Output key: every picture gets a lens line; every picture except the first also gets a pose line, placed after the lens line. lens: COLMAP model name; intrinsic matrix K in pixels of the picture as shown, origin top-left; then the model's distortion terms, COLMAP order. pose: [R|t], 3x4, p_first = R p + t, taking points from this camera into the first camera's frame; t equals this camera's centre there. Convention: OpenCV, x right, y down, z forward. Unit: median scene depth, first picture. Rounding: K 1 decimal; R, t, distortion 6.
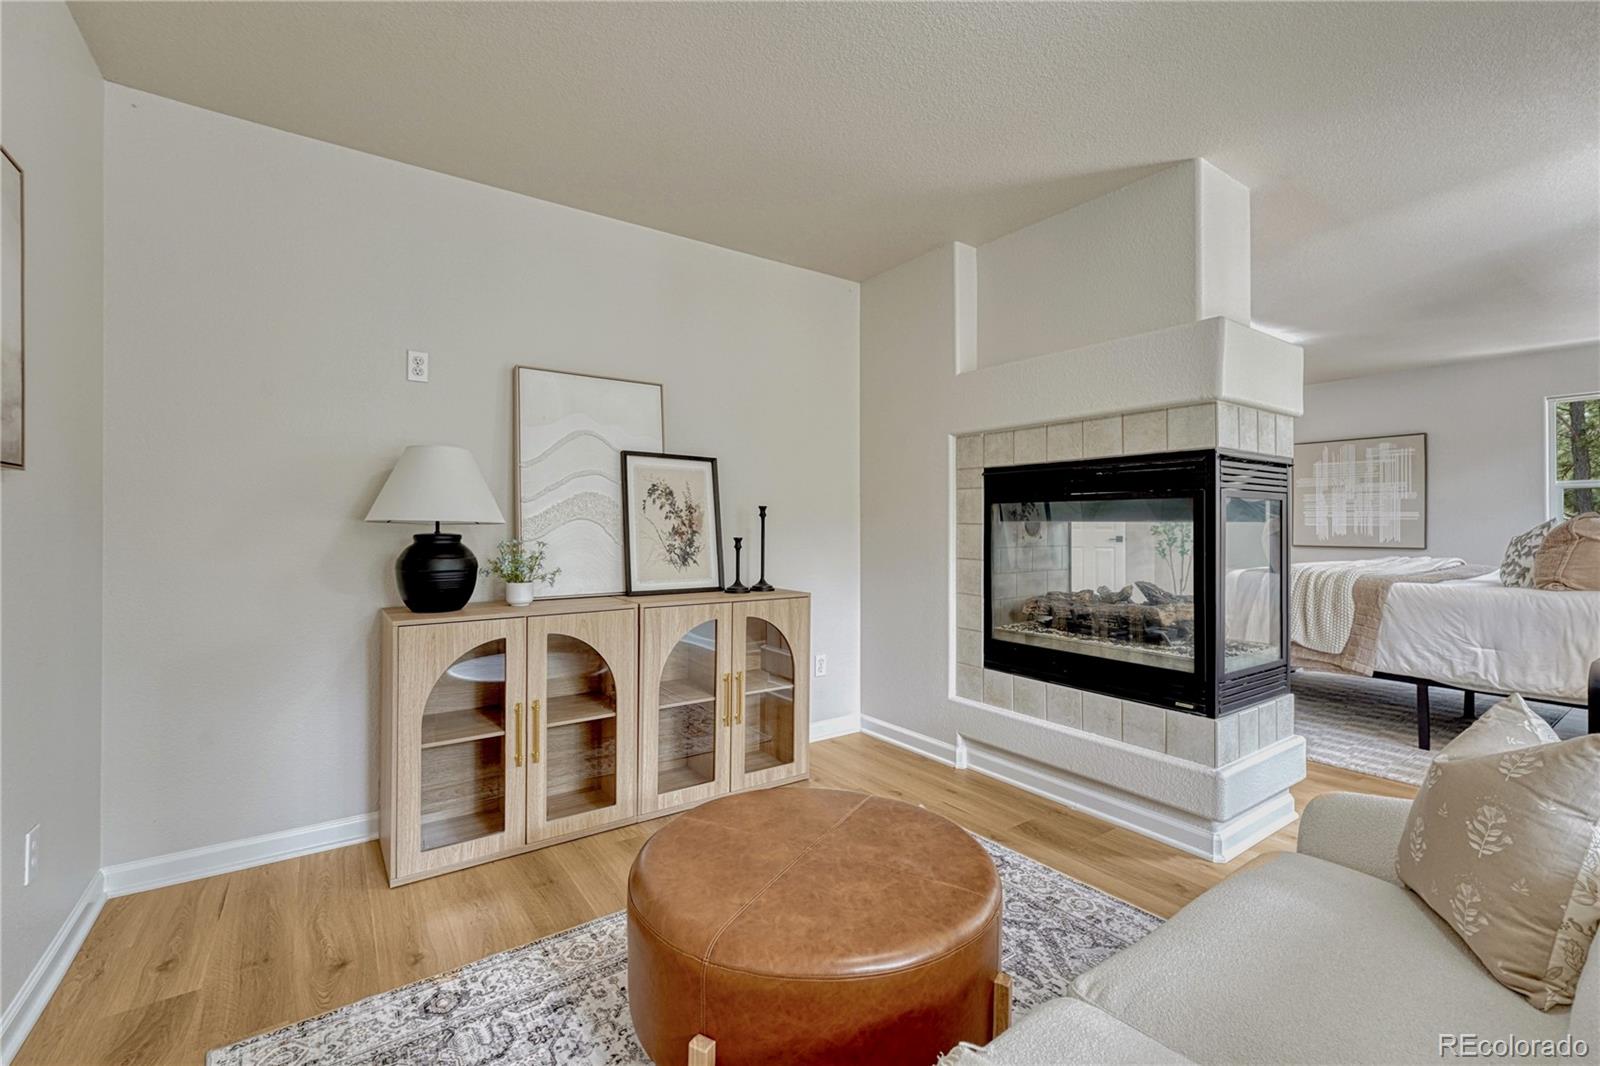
lens RADIAL K [[705.0, 0, 807.9], [0, 705.0, 519.4], [0, 0, 1]] dist [-0.000316, -0.000238]
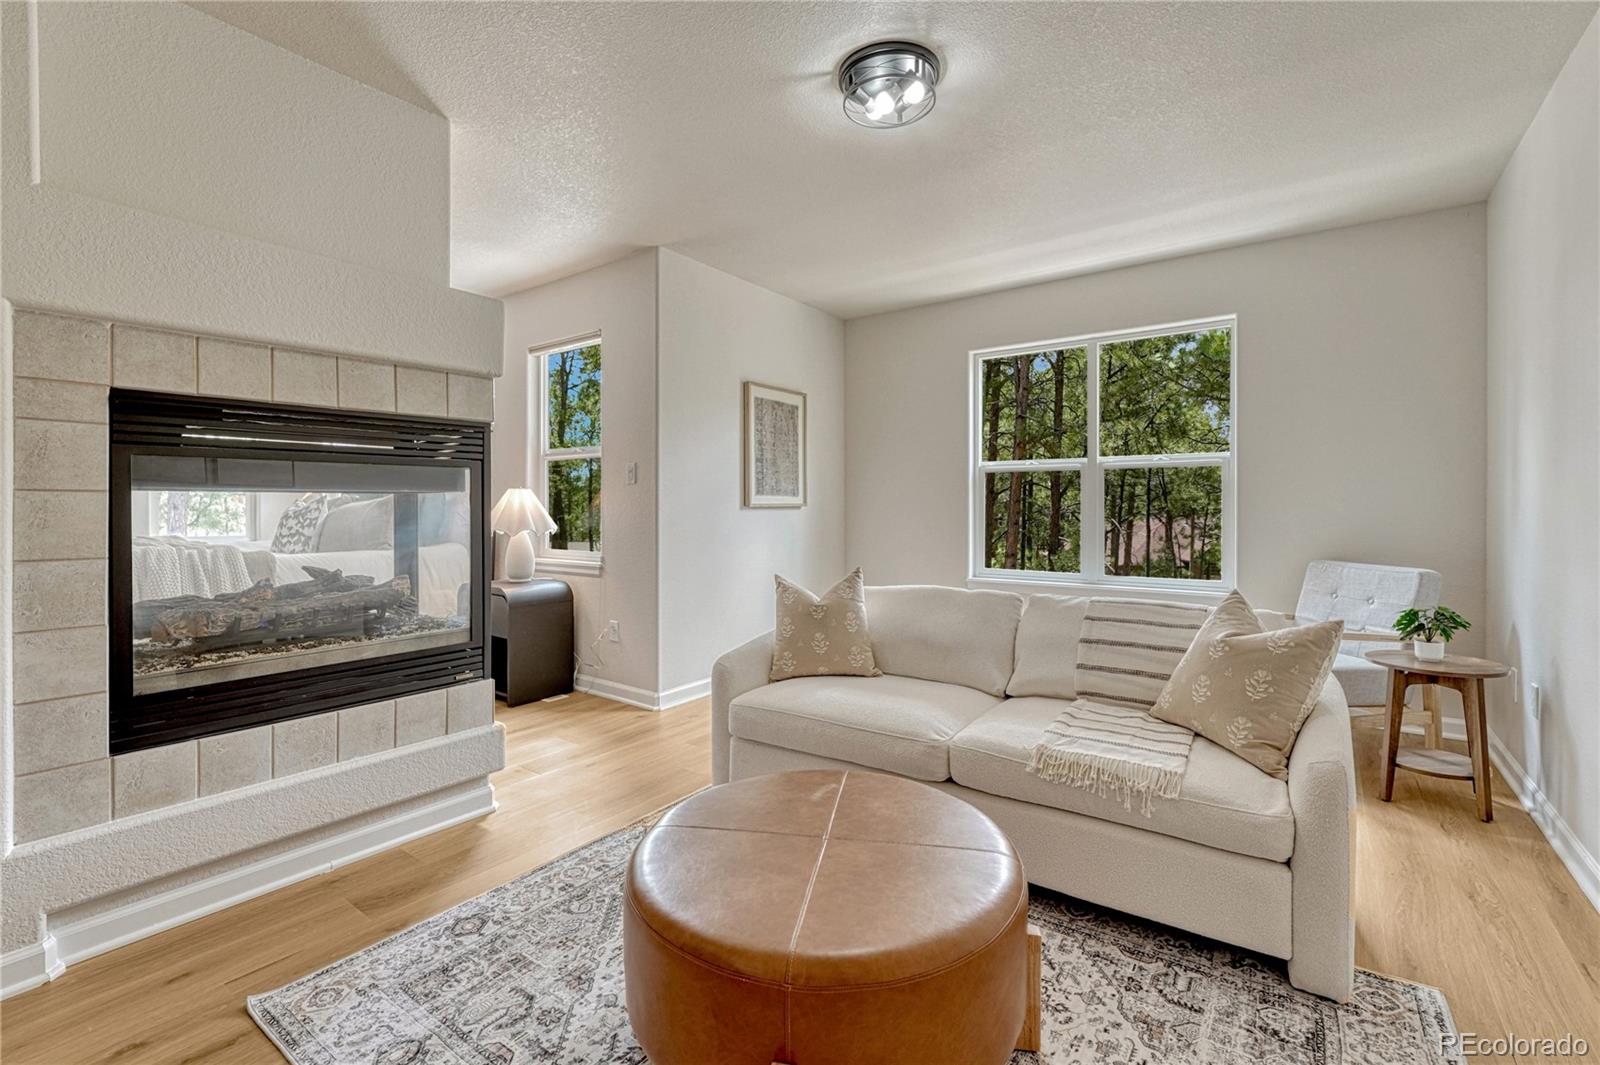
lens RADIAL K [[705.0, 0, 807.9], [0, 705.0, 518.9], [0, 0, 1]] dist [-0.000316, -0.000238]
pose [[-0.319556, -0.018444, 0.947388, -0.451273], [-0.000980, 0.999816, 0.019134, 0.017901], [-0.947567, 0.005185, -0.319516, 0.692942]]
